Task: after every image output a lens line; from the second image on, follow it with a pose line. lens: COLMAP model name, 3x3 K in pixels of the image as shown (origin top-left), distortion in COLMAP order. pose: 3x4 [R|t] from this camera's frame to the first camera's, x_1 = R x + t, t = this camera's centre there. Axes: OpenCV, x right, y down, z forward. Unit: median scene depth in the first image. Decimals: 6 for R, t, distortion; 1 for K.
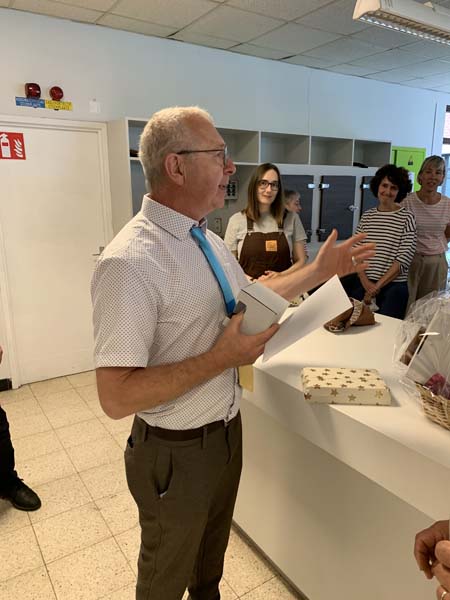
lens RADIAL K [[464.3, 0, 228.0], [0, 464.3, 301.1], [0, 0, 1]] dist [0.004878, -0.014642]
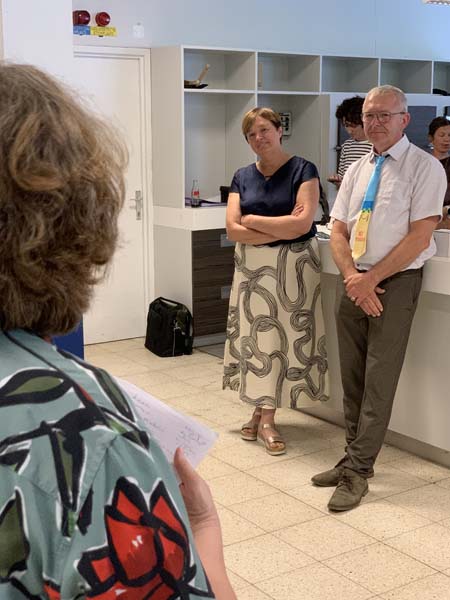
lens RADIAL K [[983.2, 0, 211.7], [0, 983.2, 297.2], [0, 0, 1]] dist [0.001817, 0.000000]
pose [[0.999694, -0.004156, 0.024377, -0.191816], [0.005500, 0.998453, -0.055335, 0.186892], [-0.024109, 0.055452, 0.998170, -0.825310]]
